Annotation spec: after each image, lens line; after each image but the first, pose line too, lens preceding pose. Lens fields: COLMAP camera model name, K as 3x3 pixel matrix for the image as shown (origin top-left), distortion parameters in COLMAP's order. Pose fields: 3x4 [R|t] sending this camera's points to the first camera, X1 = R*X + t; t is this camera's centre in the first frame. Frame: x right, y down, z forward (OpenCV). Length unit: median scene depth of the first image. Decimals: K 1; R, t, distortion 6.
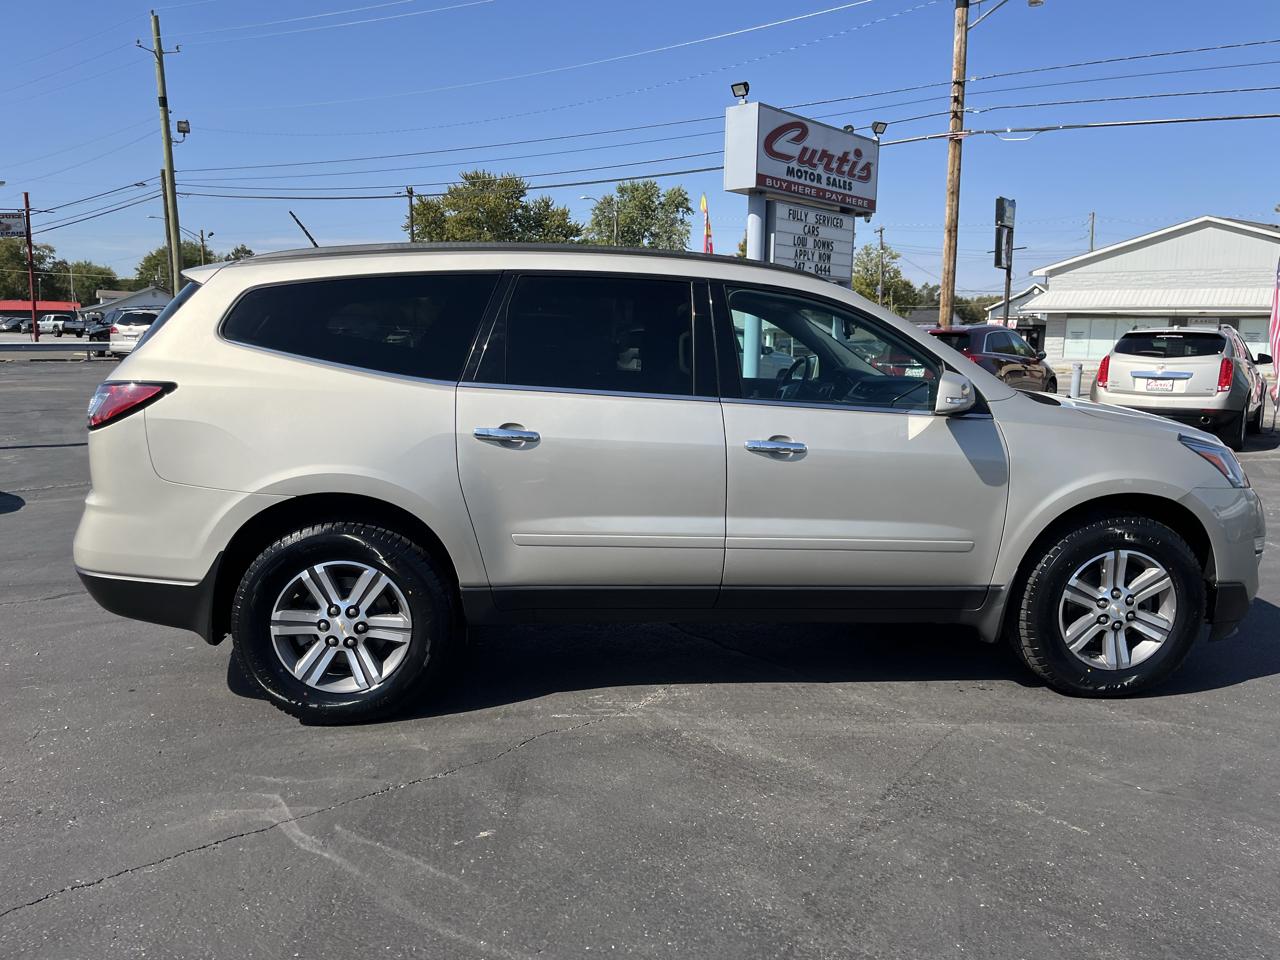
lens RADIAL K [[969.5, 0, 655.0], [0, 969.5, 470.8], [0, 0, 1]] dist [0.069077, -0.091027]
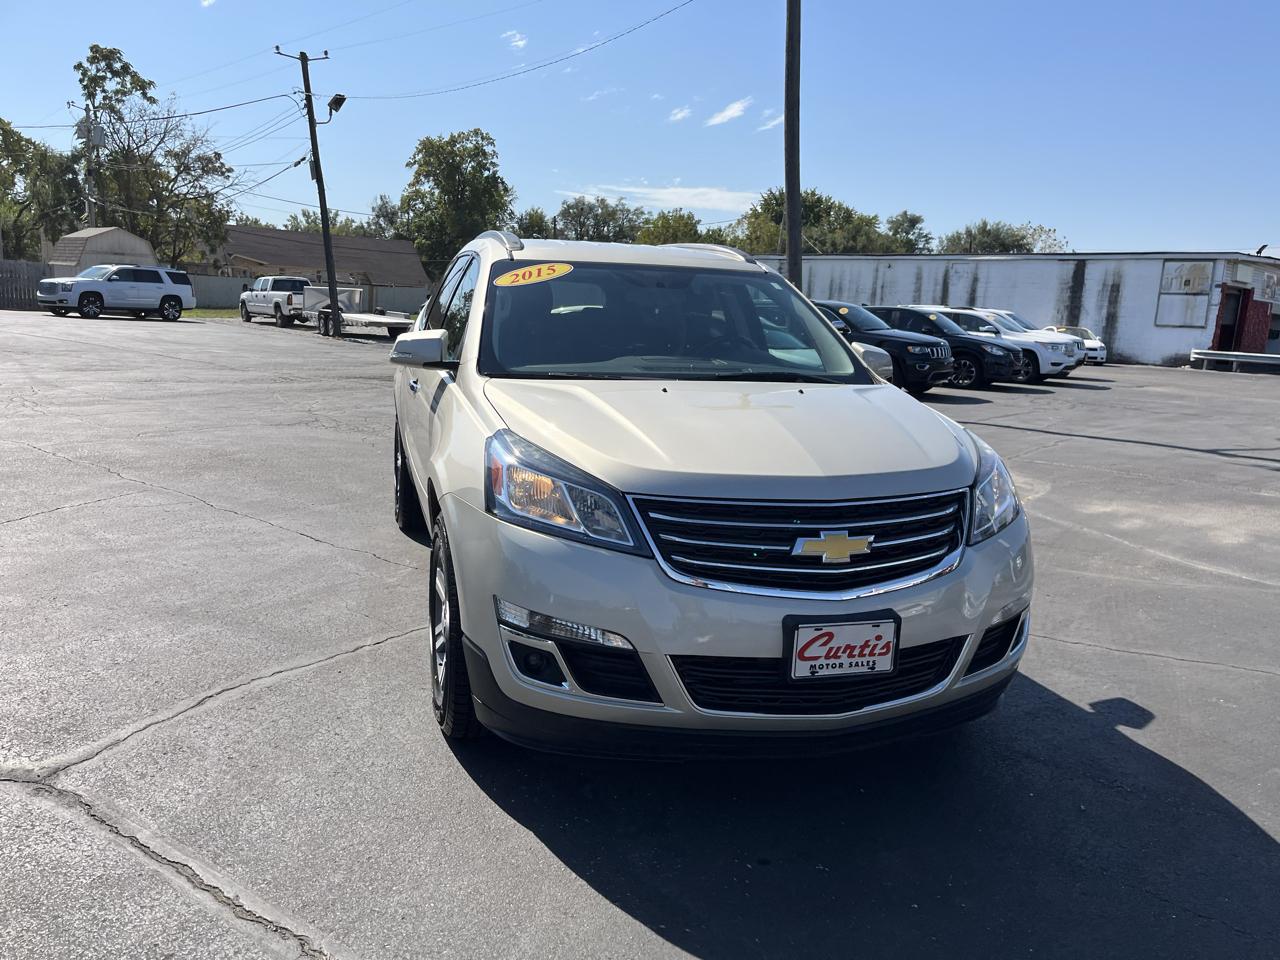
lens RADIAL K [[969.1, 0, 650.1], [0, 969.1, 485.1], [0, 0, 1]] dist [0.071769, -0.112879]
pose [[0.169096, 0.172829, -0.970328, 1.281638], [-0.183362, 0.972834, 0.141321, -0.121262], [0.968393, 0.154024, 0.196193, 0.979049]]
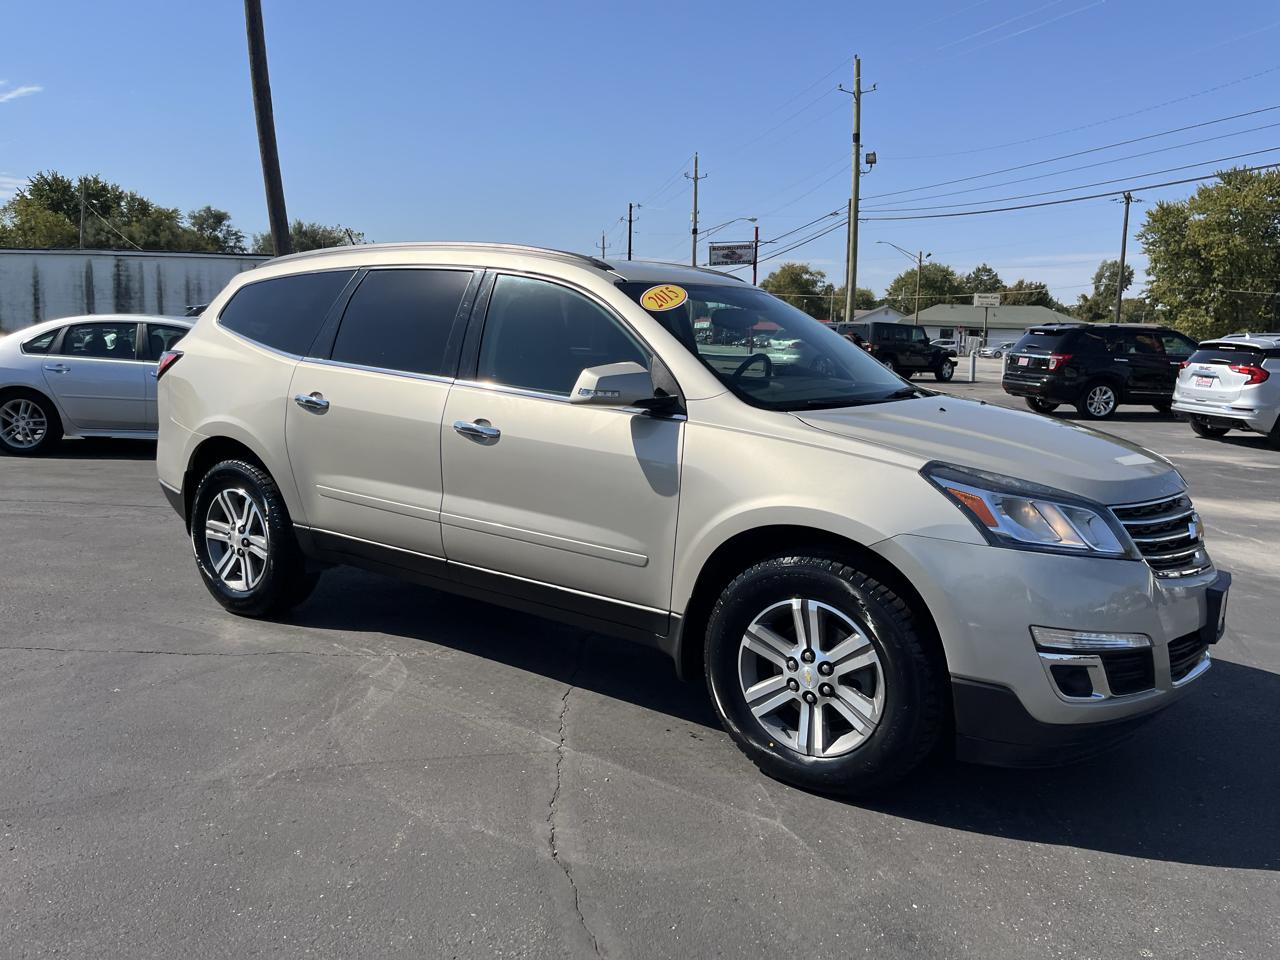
lens RADIAL K [[968.6, 0, 650.1], [0, 968.6, 476.5], [0, 0, 1]] dist [0.069951, -0.099344]
pose [[0.747352, 0.104774, -0.656115, 0.857222], [-0.112128, 0.993214, 0.030885, -0.025660], [0.654898, 0.050487, 0.754029, 0.324355]]
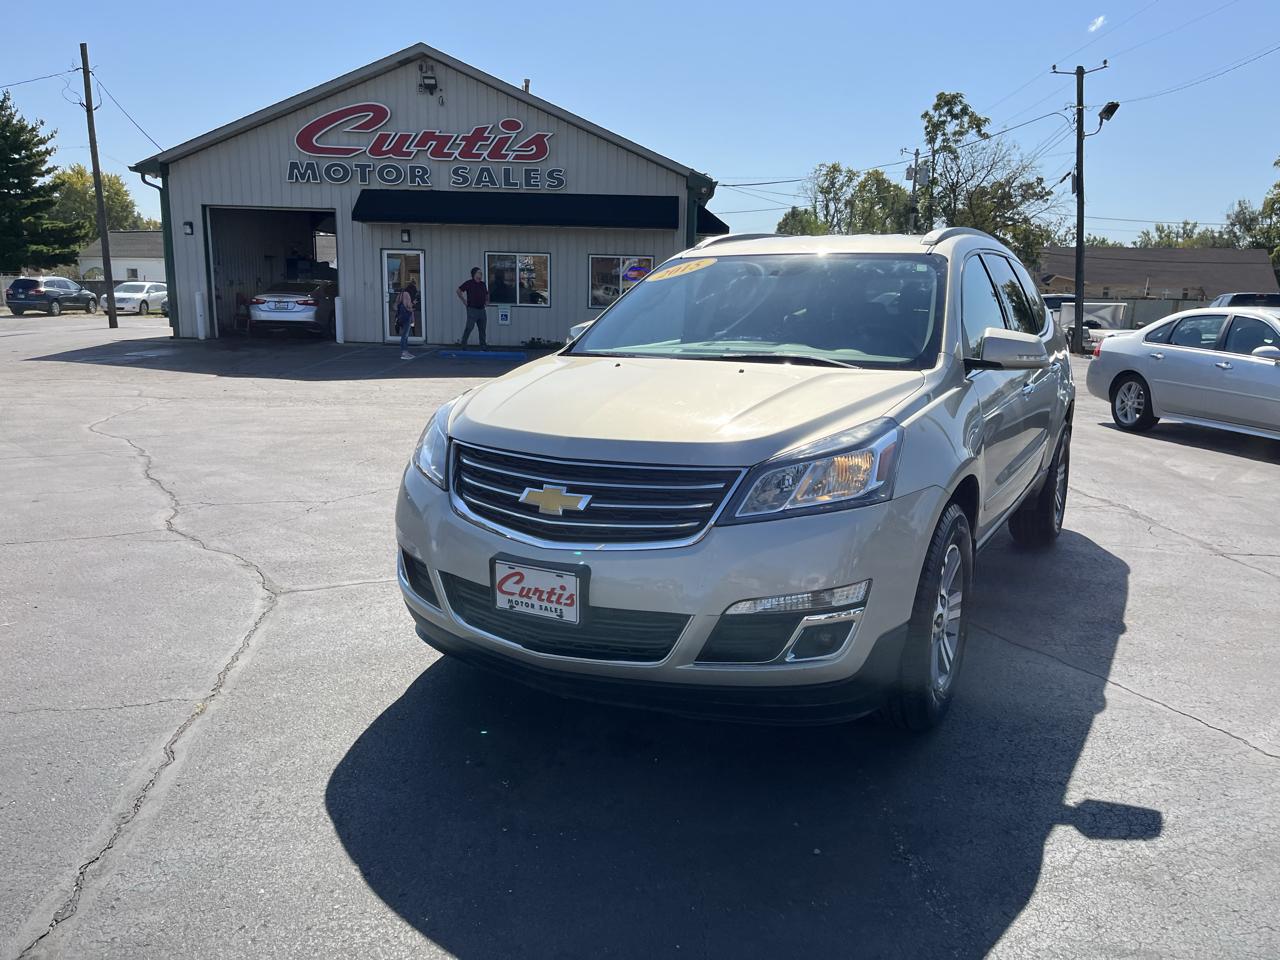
lens RADIAL K [[968.6, 0, 650.1], [0, 968.6, 476.5], [0, 0, 1]] dist [0.069951, -0.099344]
pose [[-0.591861, 0.120016, -0.797055, 1.197782], [-0.141082, 0.958163, 0.249036, -0.216584], [0.793598, 0.259845, -0.550167, 1.688366]]
